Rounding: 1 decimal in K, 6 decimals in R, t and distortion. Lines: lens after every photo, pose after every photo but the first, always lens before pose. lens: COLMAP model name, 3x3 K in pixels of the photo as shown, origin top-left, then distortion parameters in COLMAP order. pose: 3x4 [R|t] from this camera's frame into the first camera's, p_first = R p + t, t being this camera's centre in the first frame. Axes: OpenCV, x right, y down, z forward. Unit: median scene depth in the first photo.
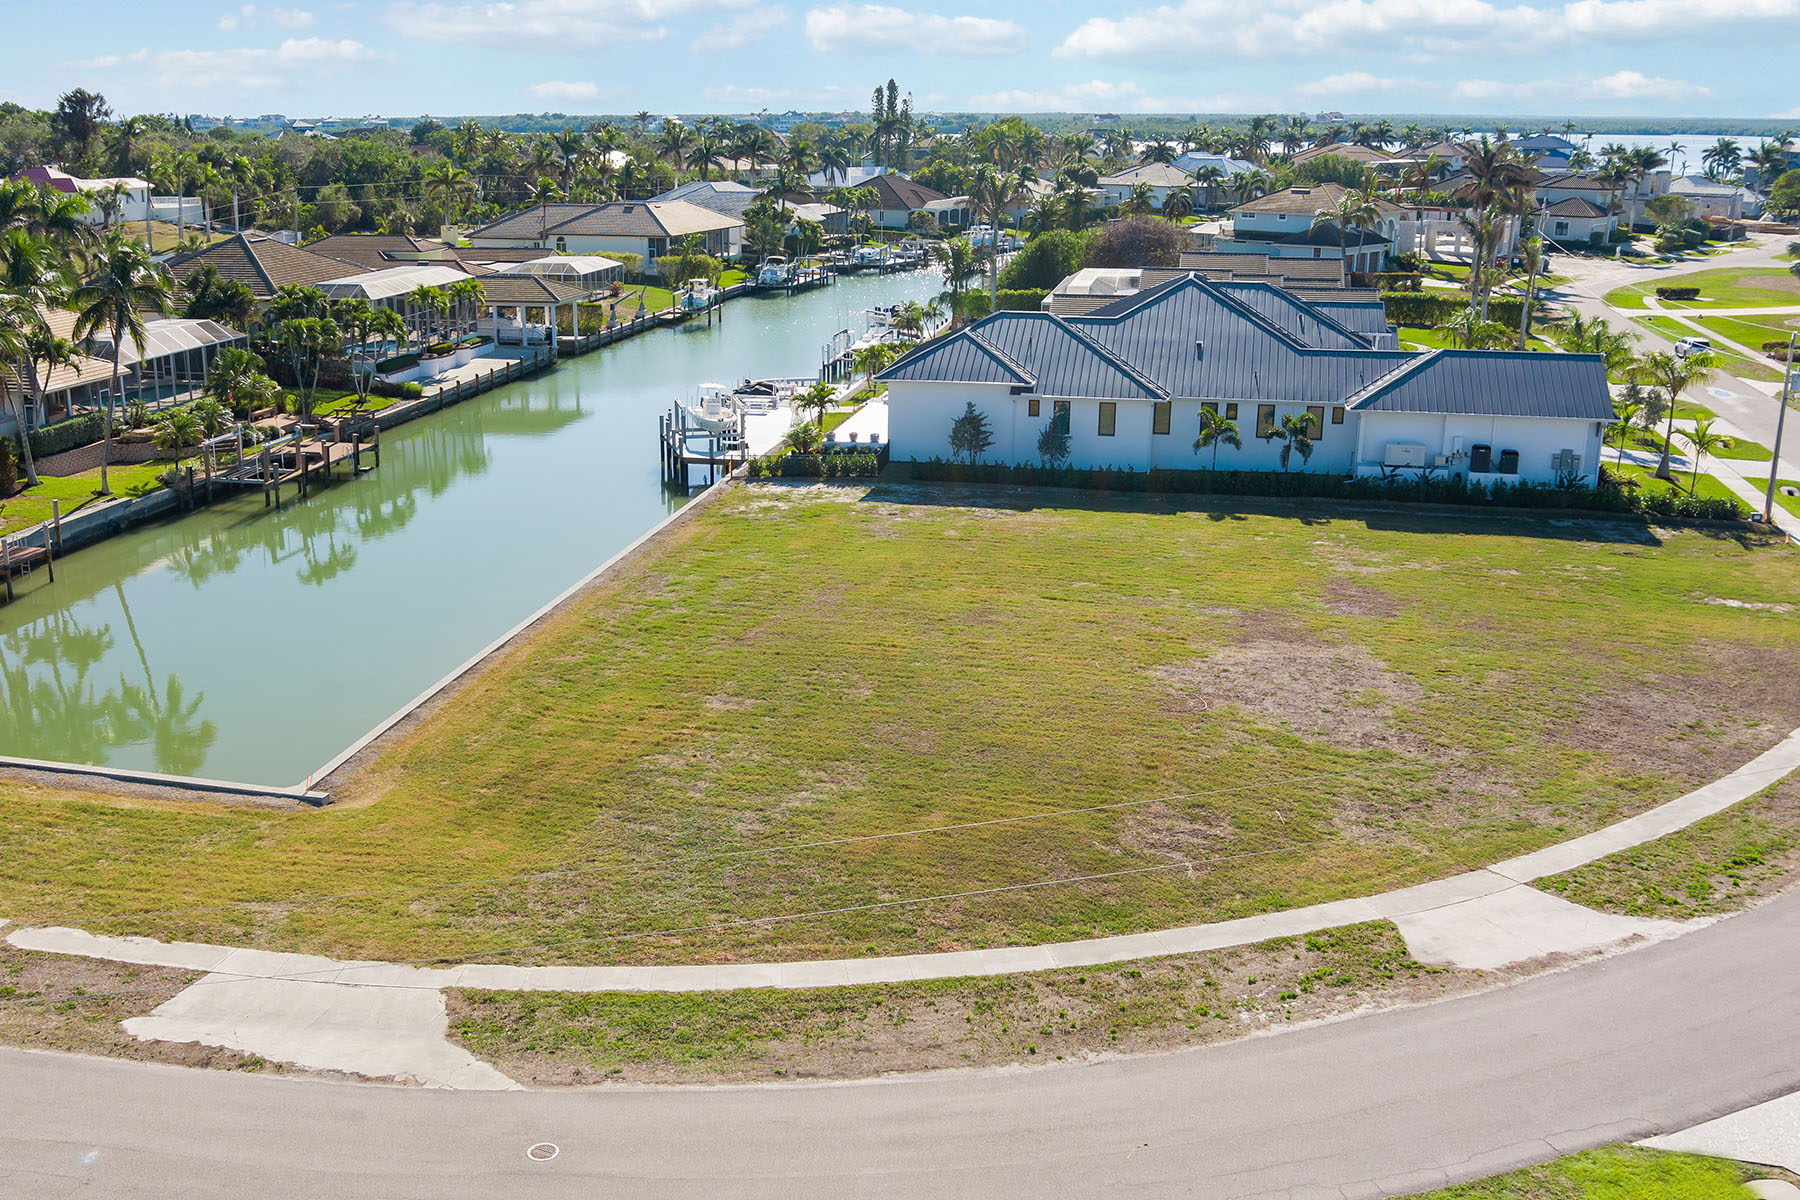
lens RADIAL K [[1668.0, 0, 828.7], [0, 1668.0, 753.1], [0, 0, 1]] dist [-0.012900, -0.053498]
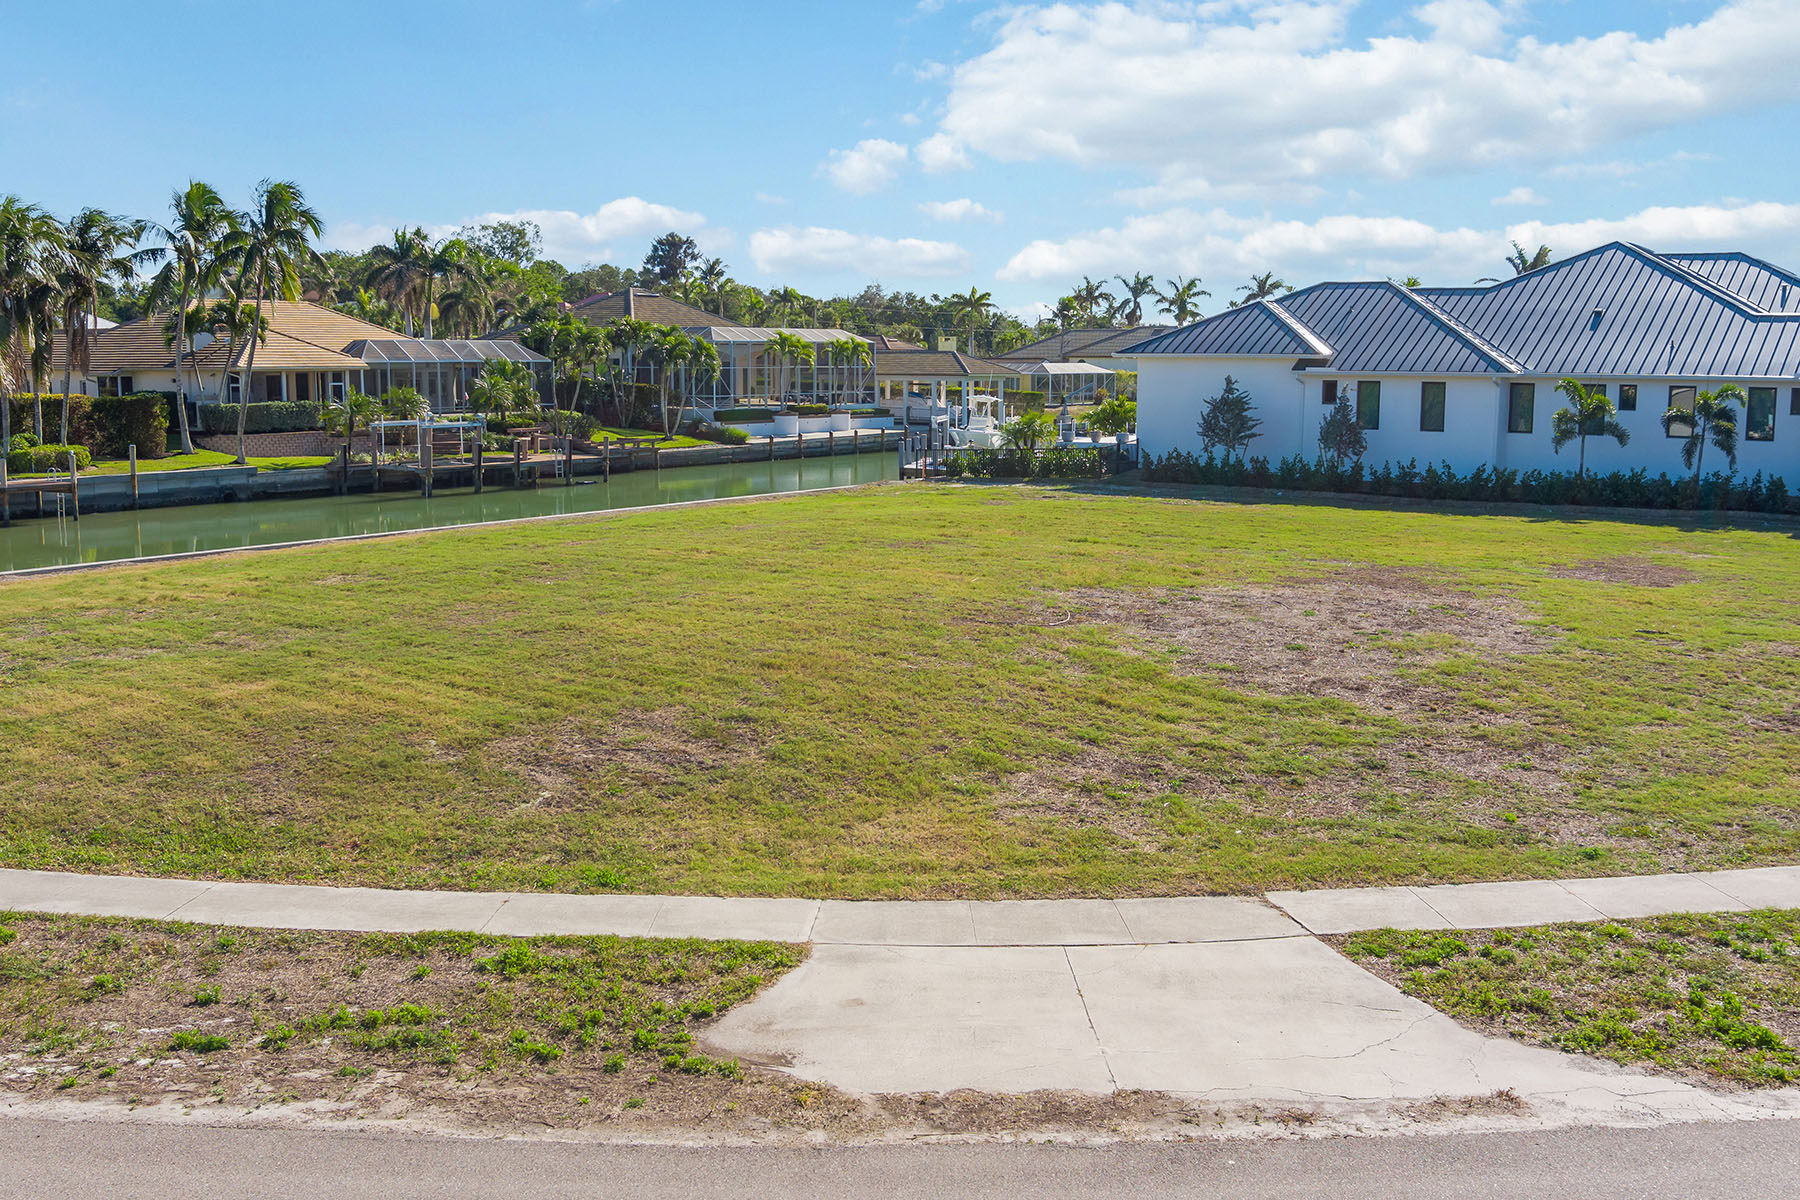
lens RADIAL K [[1722.5, 0, 878.8], [0, 1722.5, 600.6], [0, 0, 1]] dist [-0.048339, -0.017416]
pose [[0.923462, 0.060977, -0.378814, 0.236732], [-0.145215, 0.969394, -0.197961, 0.048231], [0.355149, 0.237819, 0.904053, 0.322516]]
